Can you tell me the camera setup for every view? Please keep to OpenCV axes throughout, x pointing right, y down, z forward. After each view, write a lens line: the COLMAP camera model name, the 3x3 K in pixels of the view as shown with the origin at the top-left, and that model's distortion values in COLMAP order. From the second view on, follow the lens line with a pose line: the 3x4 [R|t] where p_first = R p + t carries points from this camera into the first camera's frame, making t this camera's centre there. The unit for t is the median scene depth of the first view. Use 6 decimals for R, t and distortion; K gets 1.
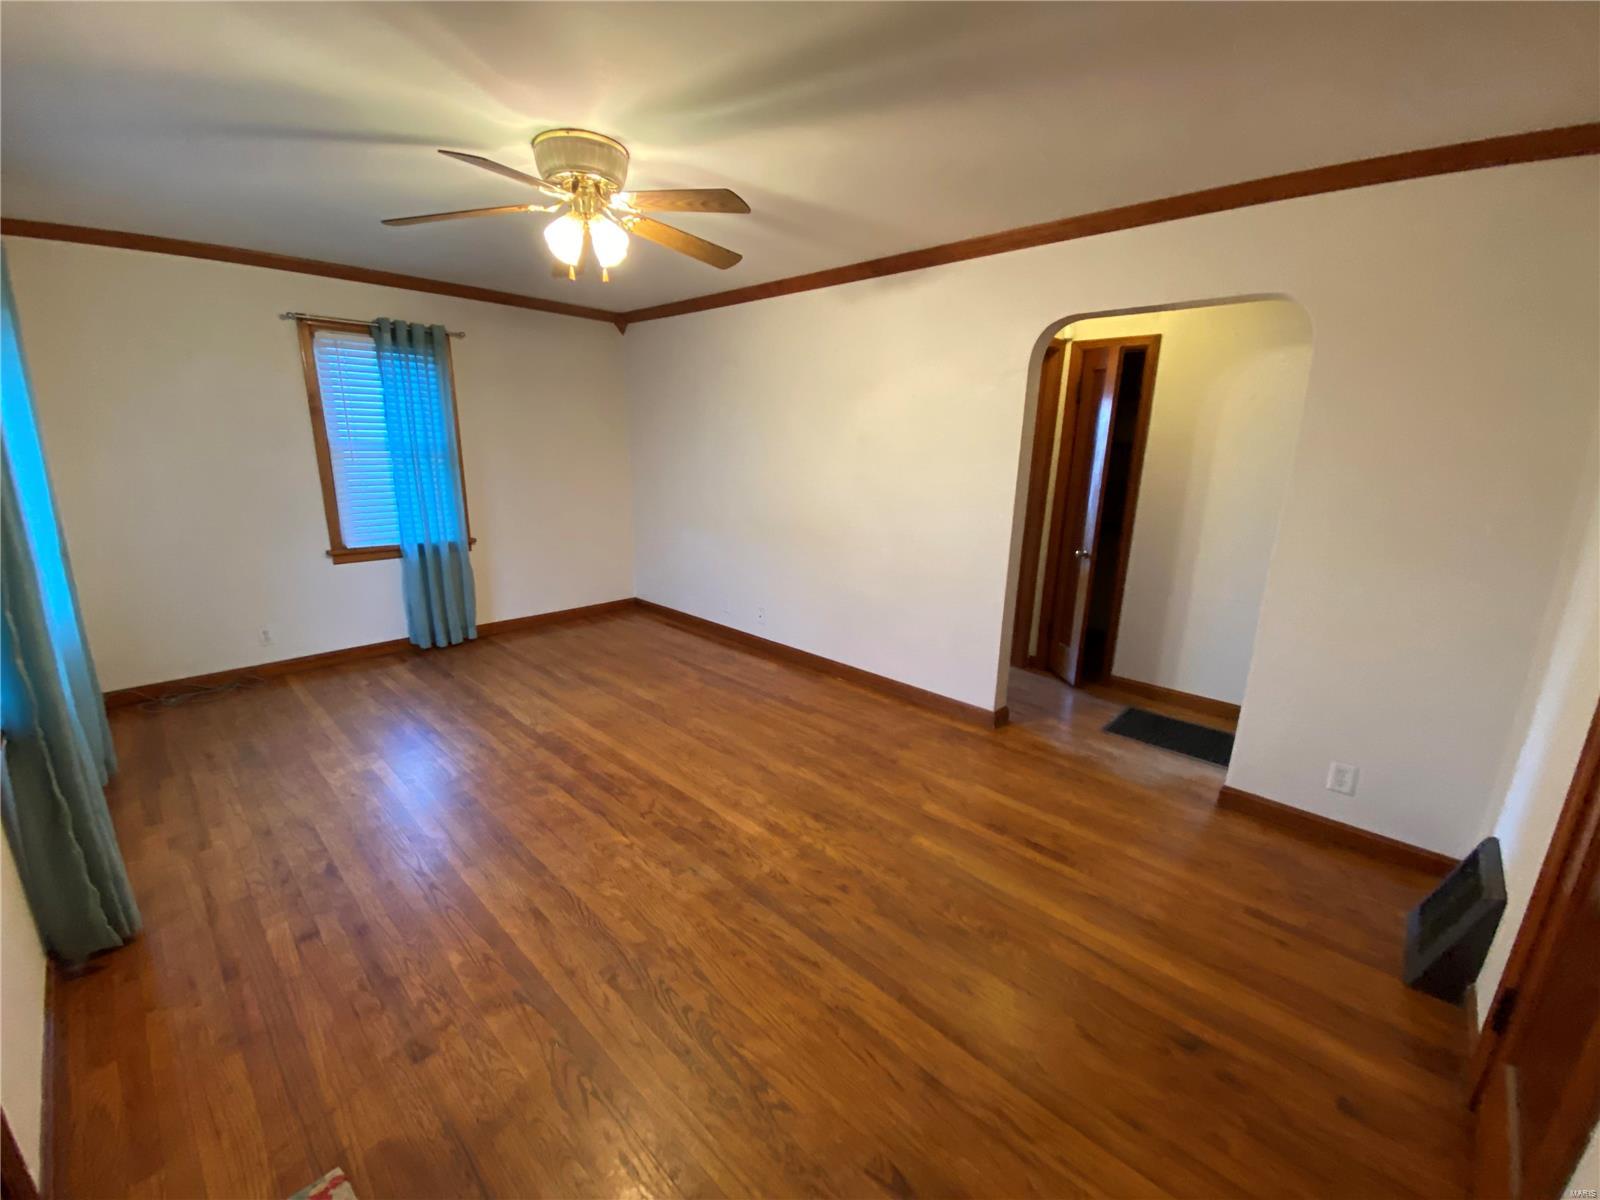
lens RADIAL K [[645.0, 0, 798.1], [0, 645.0, 598.0], [0, 0, 1]] dist [0.036757, -0.031146]
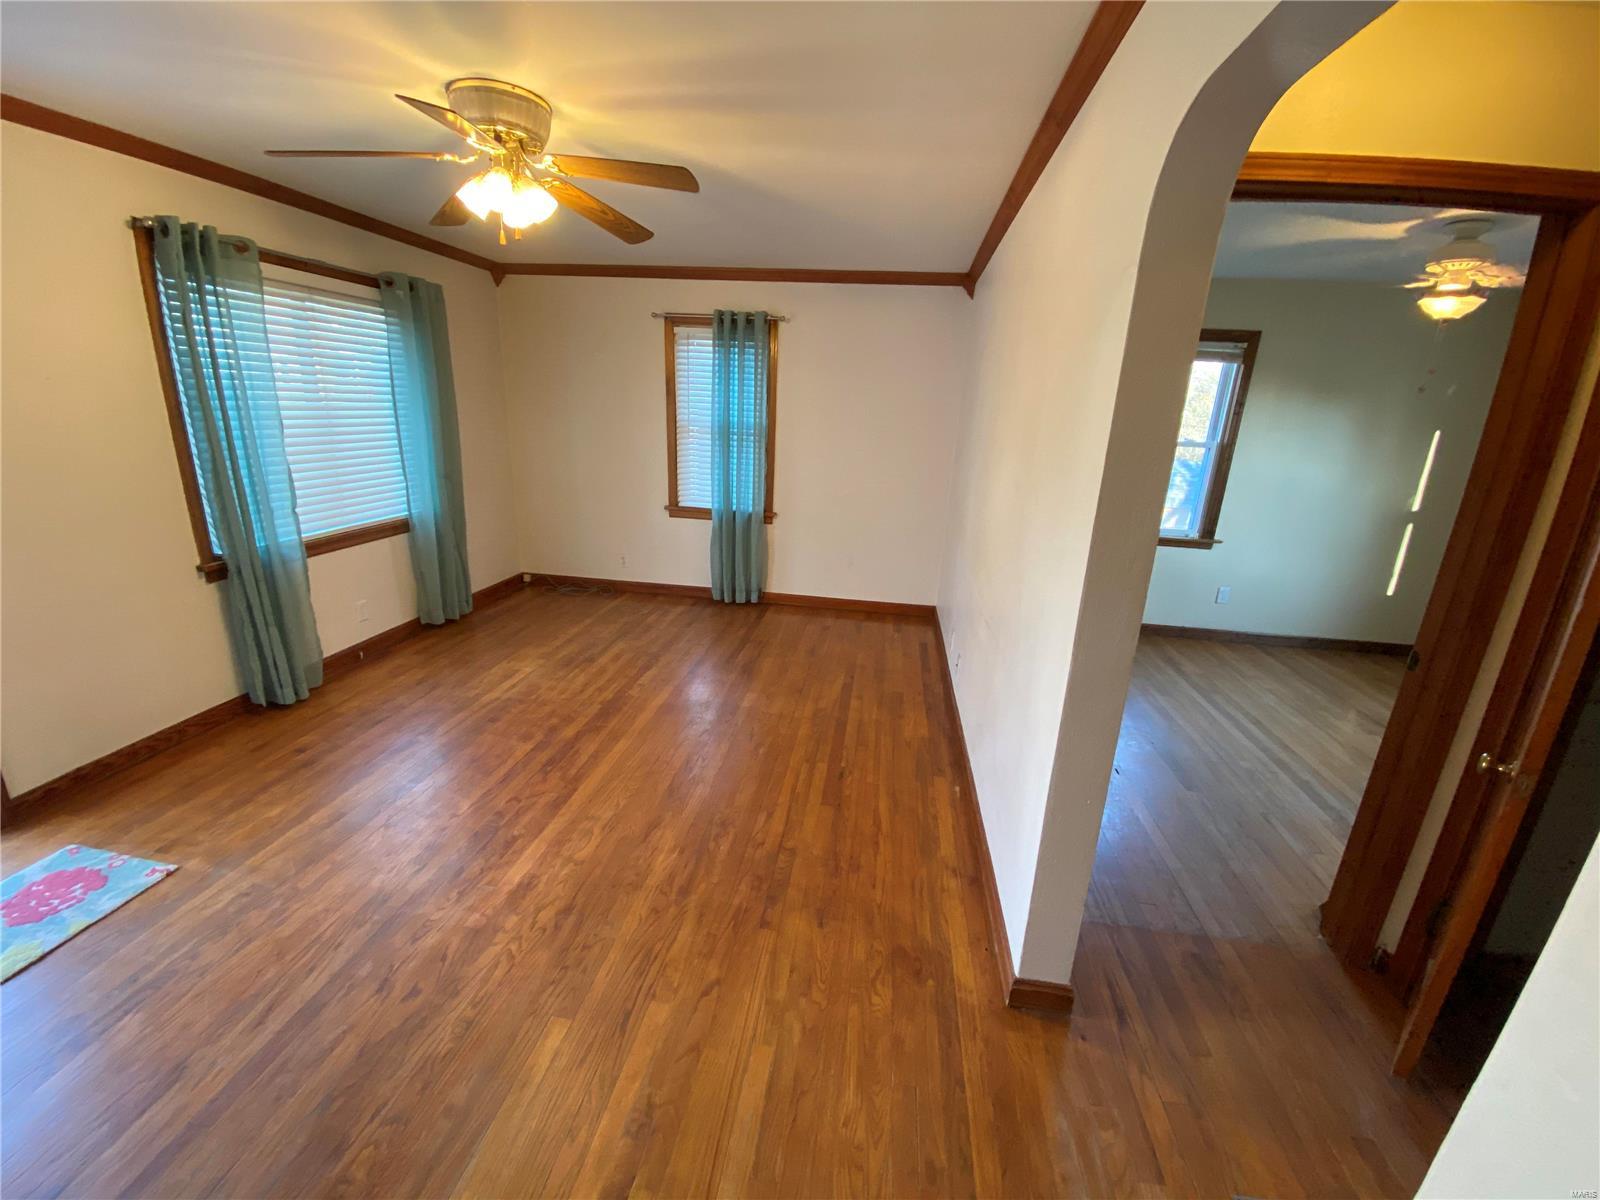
lens RADIAL K [[645.2, 0, 804.0], [0, 645.2, 601.5], [0, 0, 1]] dist [0.024580, -0.024640]
pose [[0.585648, 0.238034, -0.774827, 0.617107], [-0.224357, 0.966165, 0.127236, -0.153170], [0.778897, 0.099323, 0.619237, 0.624695]]
